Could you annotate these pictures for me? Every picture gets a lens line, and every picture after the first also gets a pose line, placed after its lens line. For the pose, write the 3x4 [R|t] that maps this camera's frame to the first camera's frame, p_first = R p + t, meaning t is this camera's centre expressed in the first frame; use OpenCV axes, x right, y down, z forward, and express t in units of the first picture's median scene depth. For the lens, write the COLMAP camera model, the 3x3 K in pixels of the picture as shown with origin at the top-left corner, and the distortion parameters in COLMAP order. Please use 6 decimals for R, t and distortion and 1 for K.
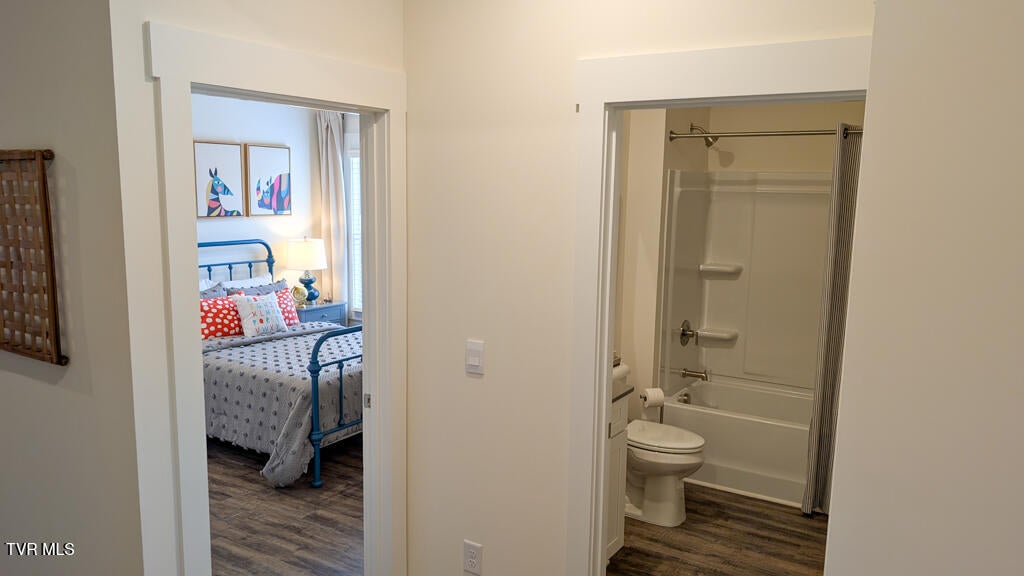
lens RADIAL K [[740.2, 0, 514.7], [0, 740.2, 294.1], [0, 0, 1]] dist [0.038601, -0.050043]
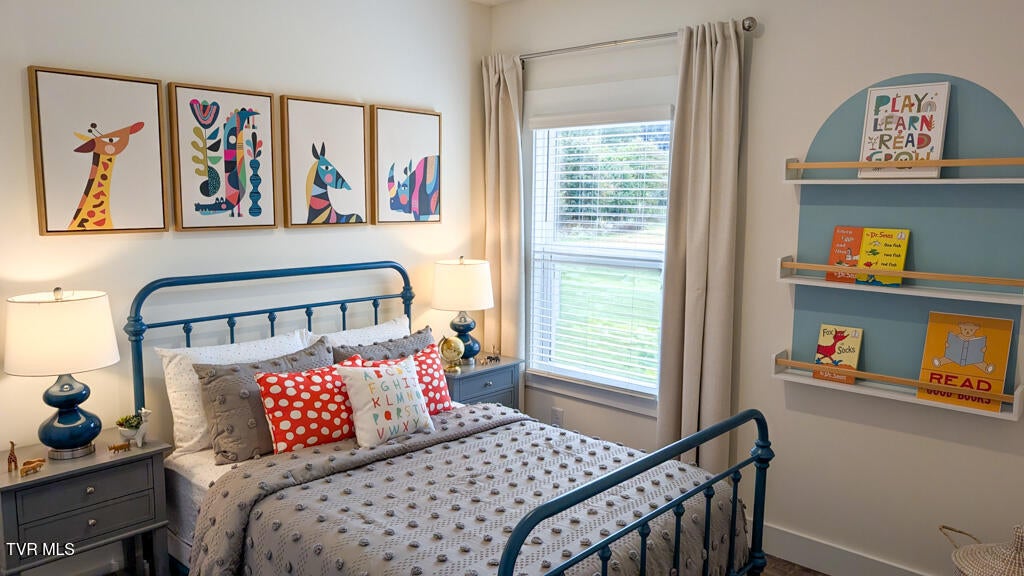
lens RADIAL K [[740.2, 0, 514.7], [0, 740.2, 294.1], [0, 0, 1]] dist [0.038601, -0.050043]
pose [[0.984106, 0.016969, -0.176769, -0.141532], [-0.019164, 0.999759, -0.010714, -0.044396], [0.176545, 0.013932, 0.984194, 0.438986]]
